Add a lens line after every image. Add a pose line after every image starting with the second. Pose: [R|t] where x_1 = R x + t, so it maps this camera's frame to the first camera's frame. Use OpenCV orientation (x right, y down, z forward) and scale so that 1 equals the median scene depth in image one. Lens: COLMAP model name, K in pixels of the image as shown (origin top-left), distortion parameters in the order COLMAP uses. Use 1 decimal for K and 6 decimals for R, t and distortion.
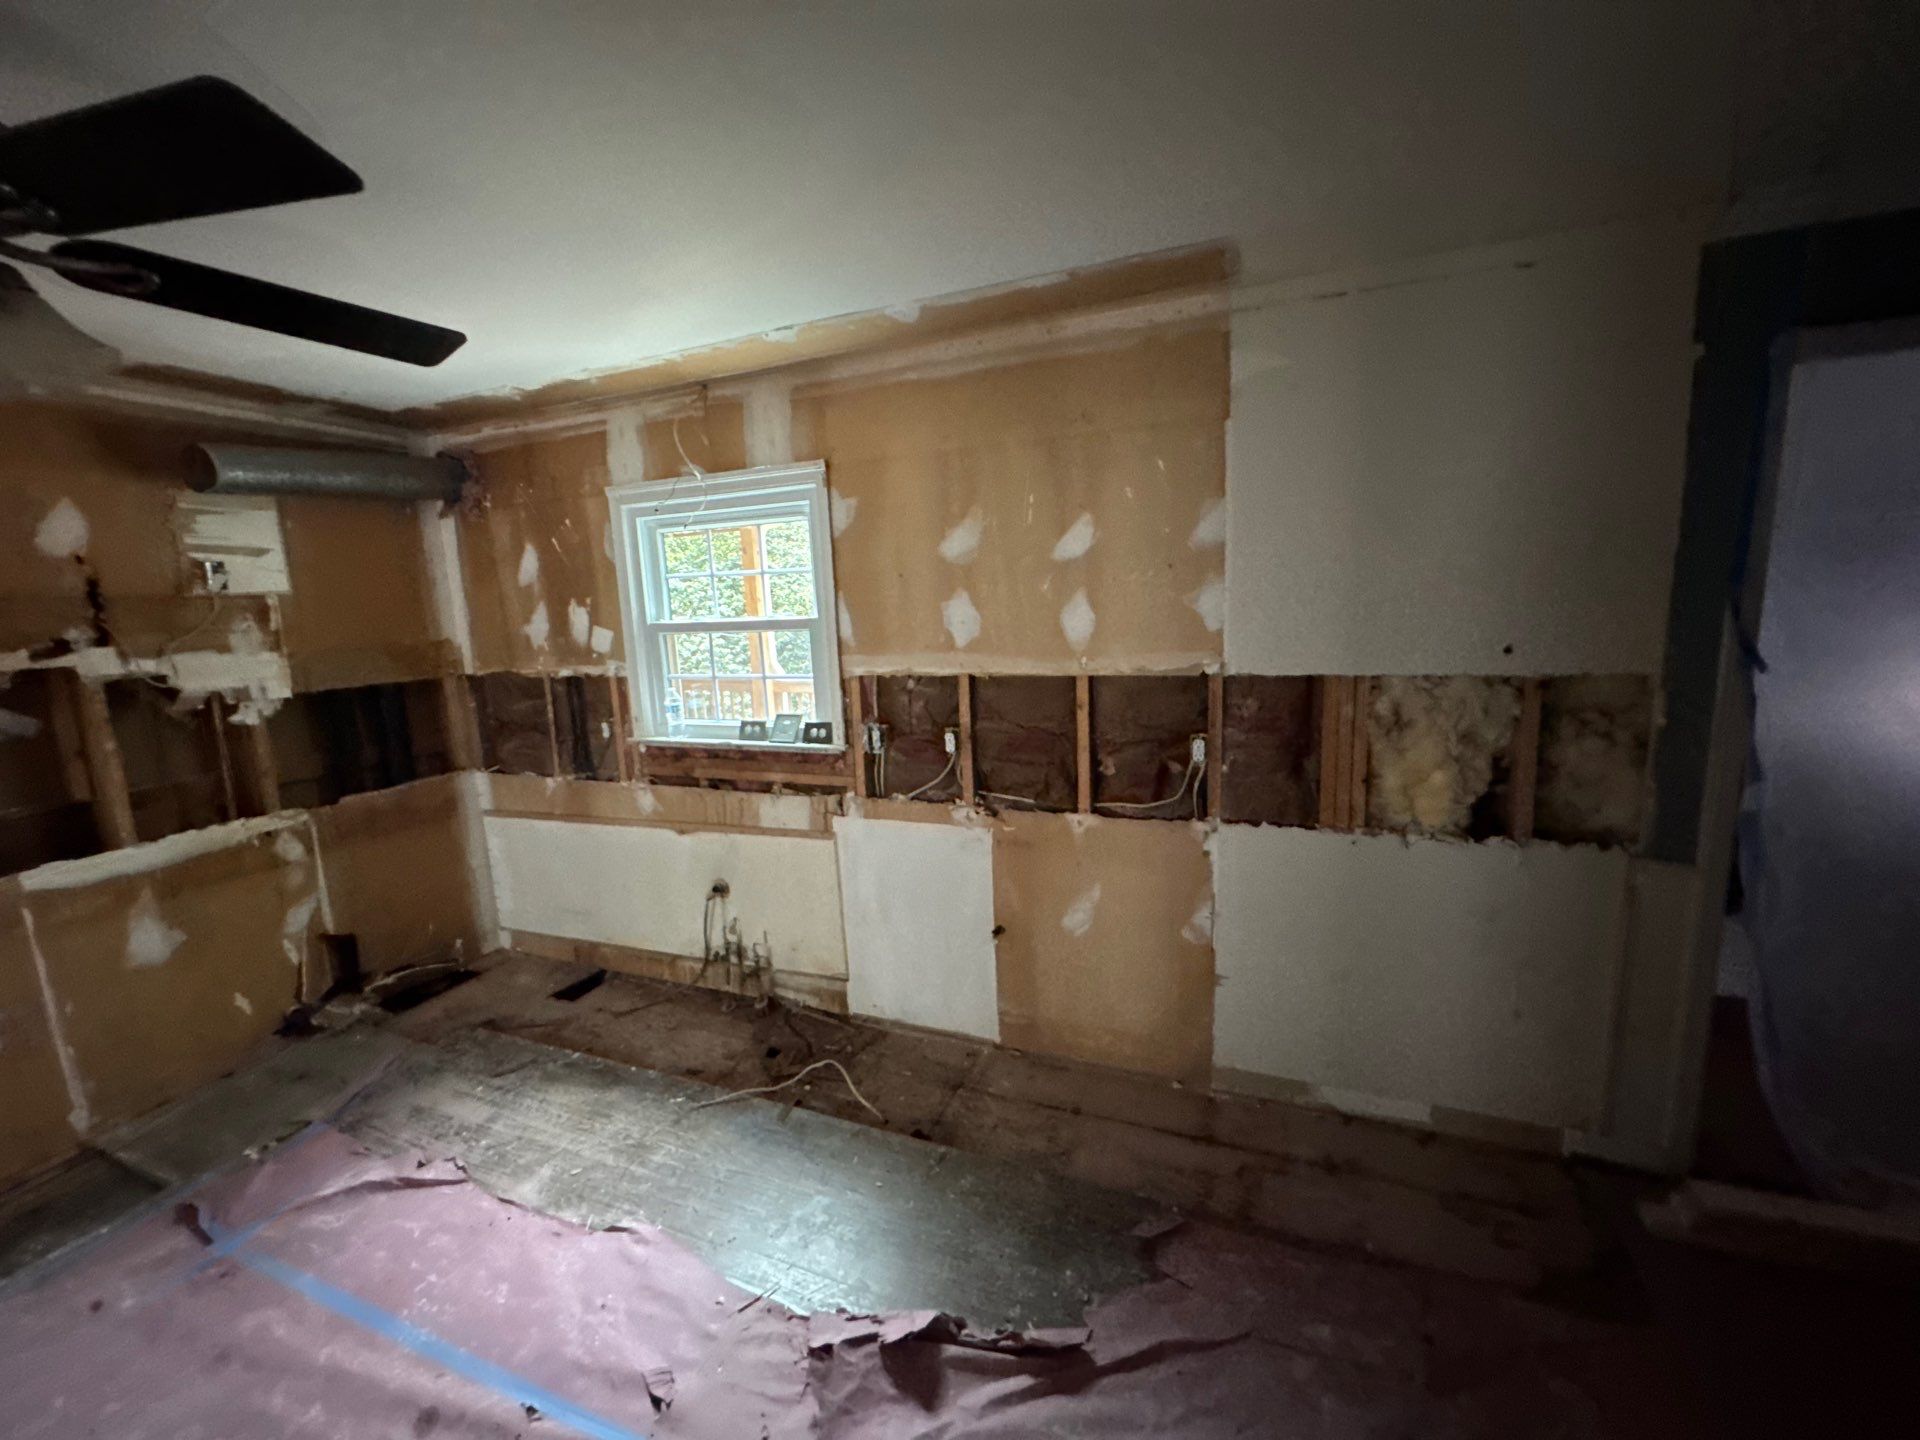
lens RADIAL K [[766.9, 0, 958.7], [0, 766.9, 721.3], [0, 0, 1]] dist [-0.000778, -0.000107]
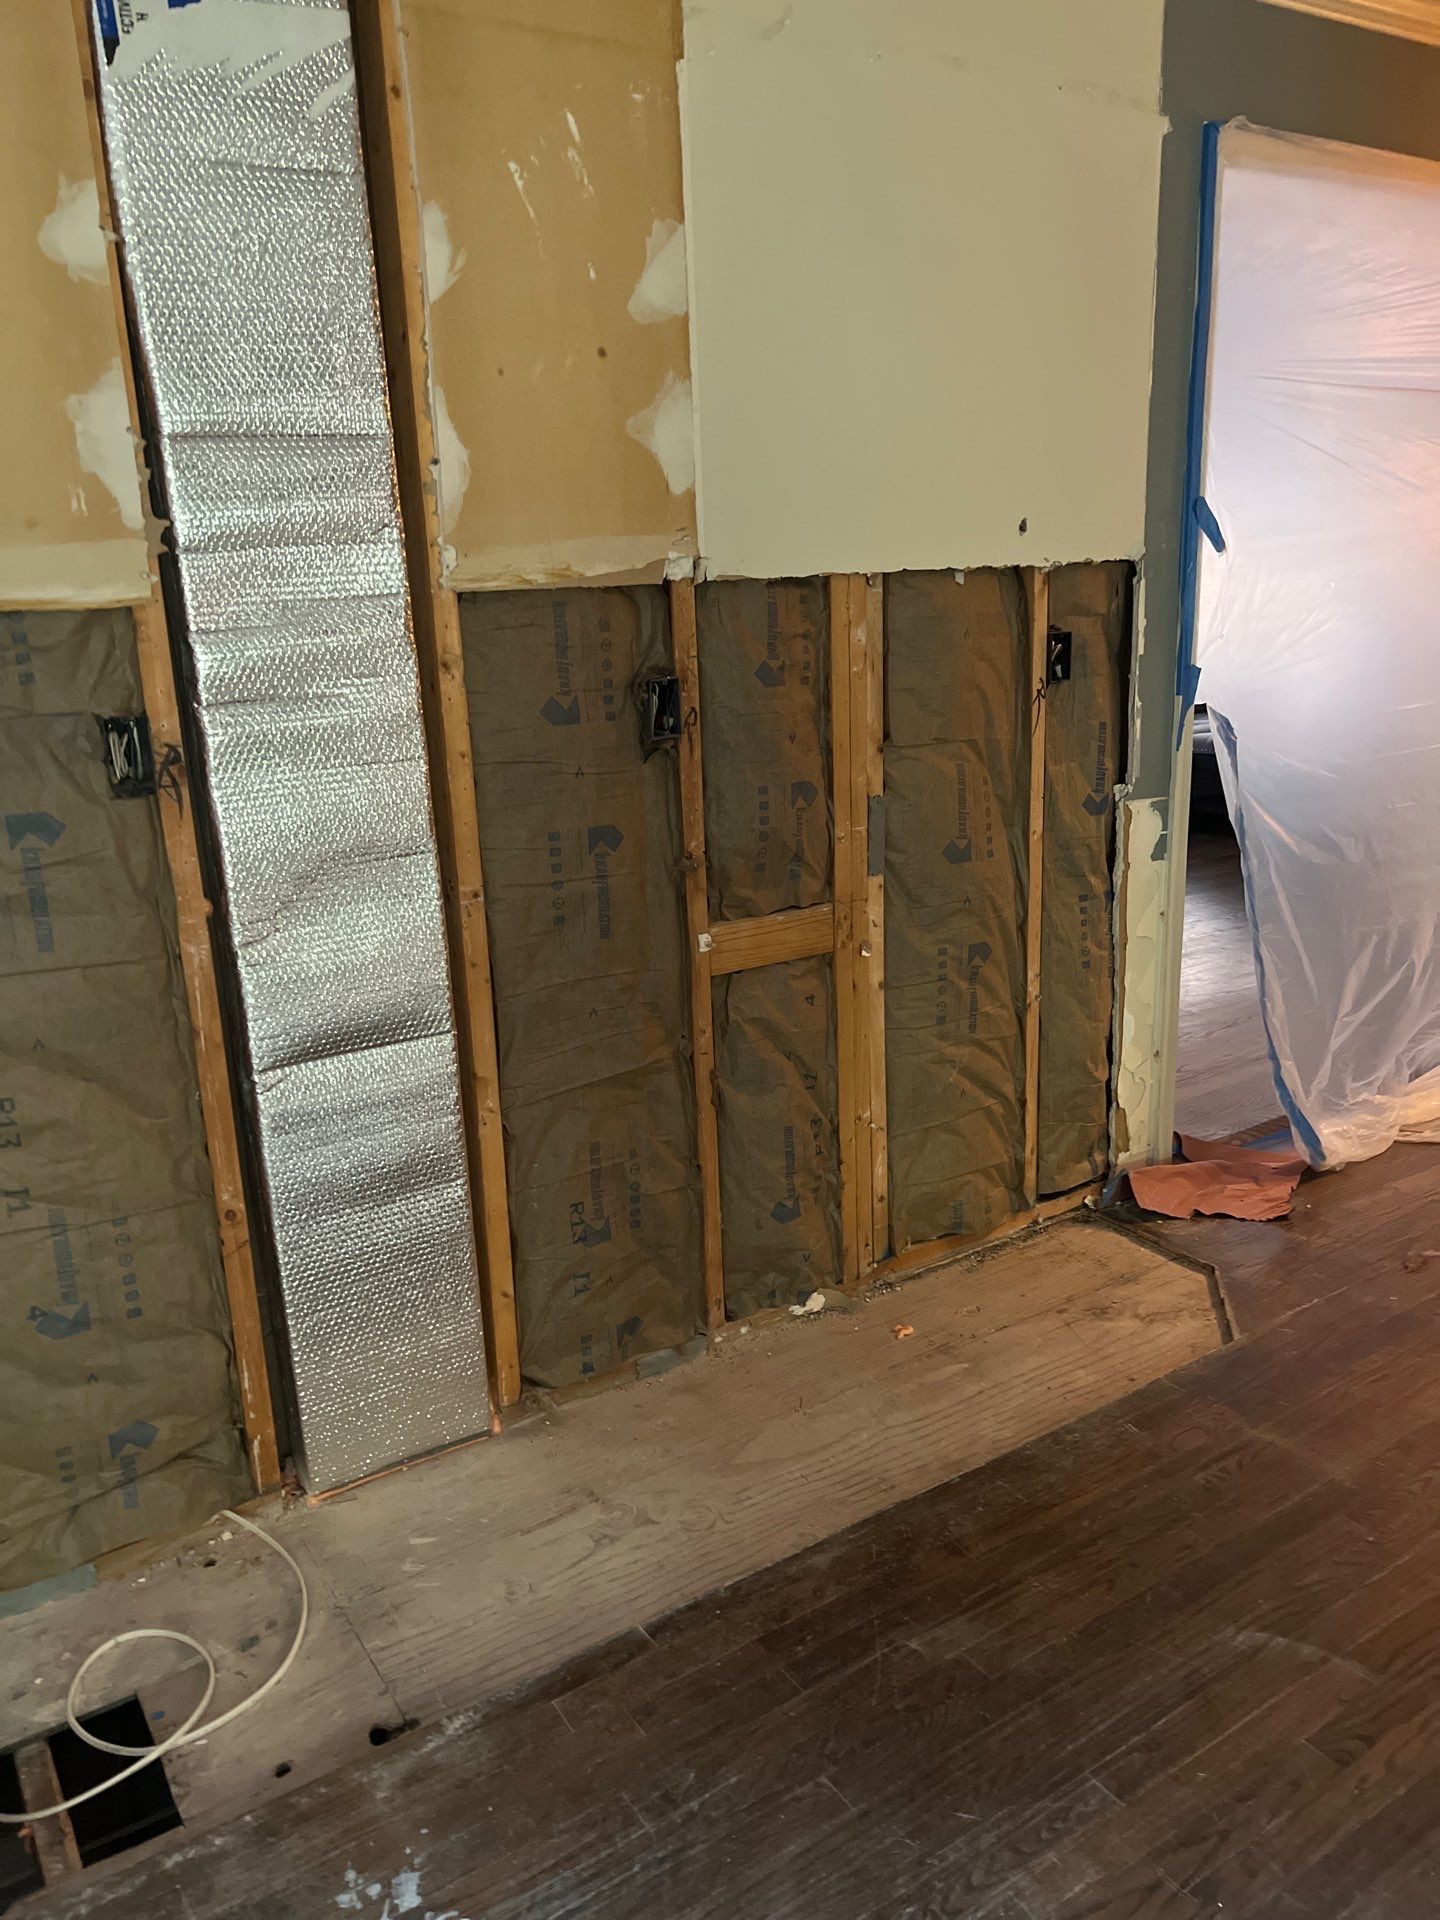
lens RADIAL K [[1442.6, 0, 719.9], [0, 1442.6, 956.1], [0, 0, 1]] dist [0.063628, -0.081217]
pose [[0.569140, -0.197234, 0.798235, -0.442396], [0.144507, 0.979687, 0.139035, 0.051251], [-0.809443, 0.036220, 0.586081, 0.353570]]
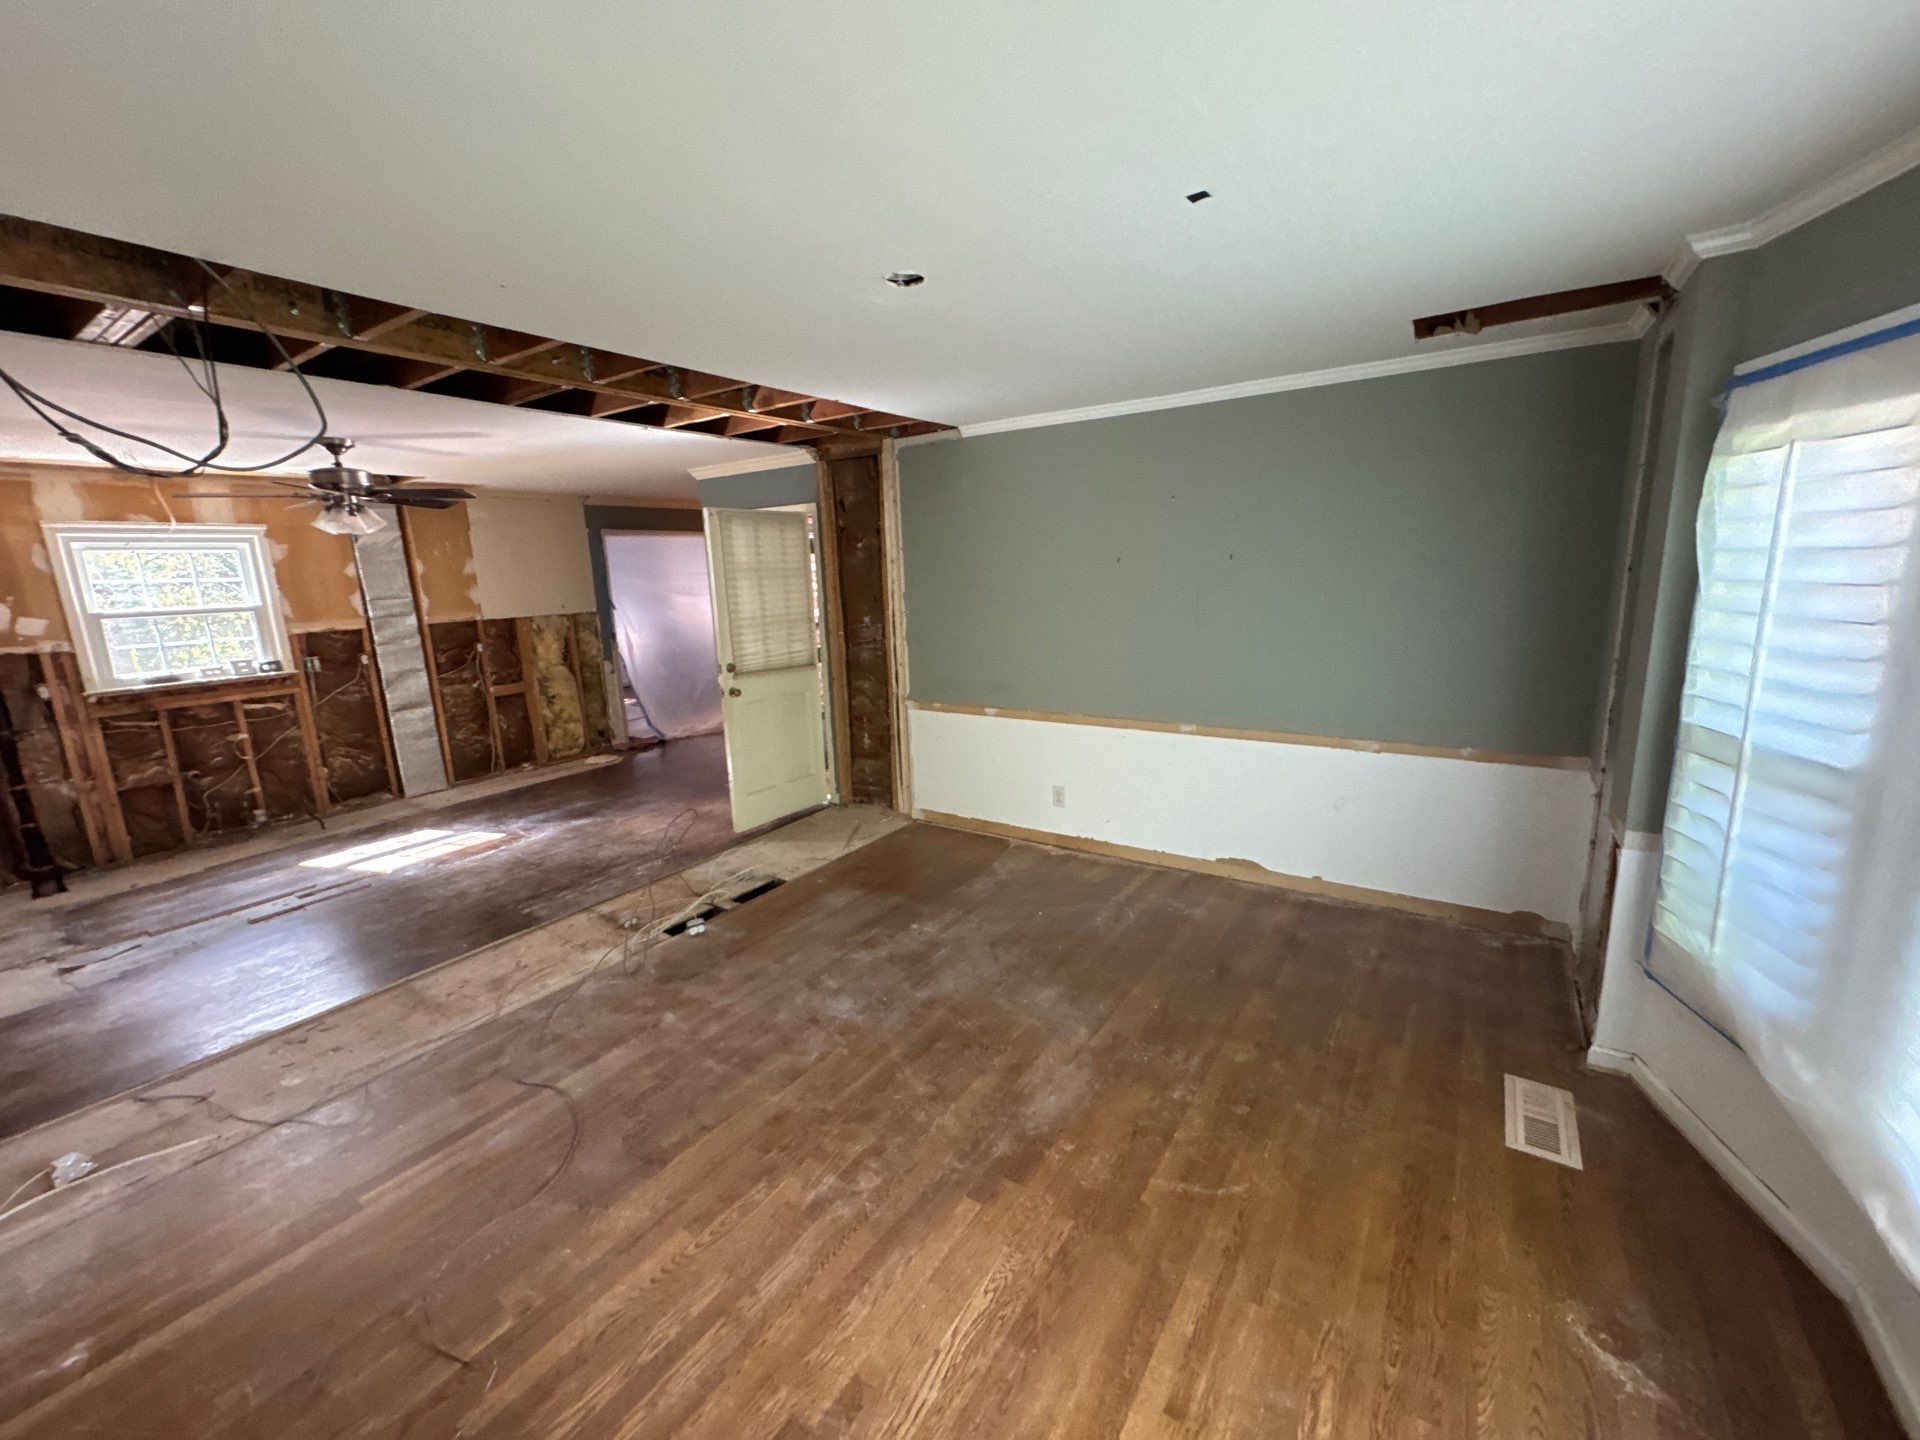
lens RADIAL K [[764.2, 0, 959.7], [0, 764.2, 720.2], [0, 0, 1]] dist [0.000488, 0.000051]
pose [[0.197108, -0.161613, 0.966969, -1.827939], [0.182122, 0.975187, 0.125862, 0.232560], [-0.963317, 0.151298, 0.221650, -1.100703]]
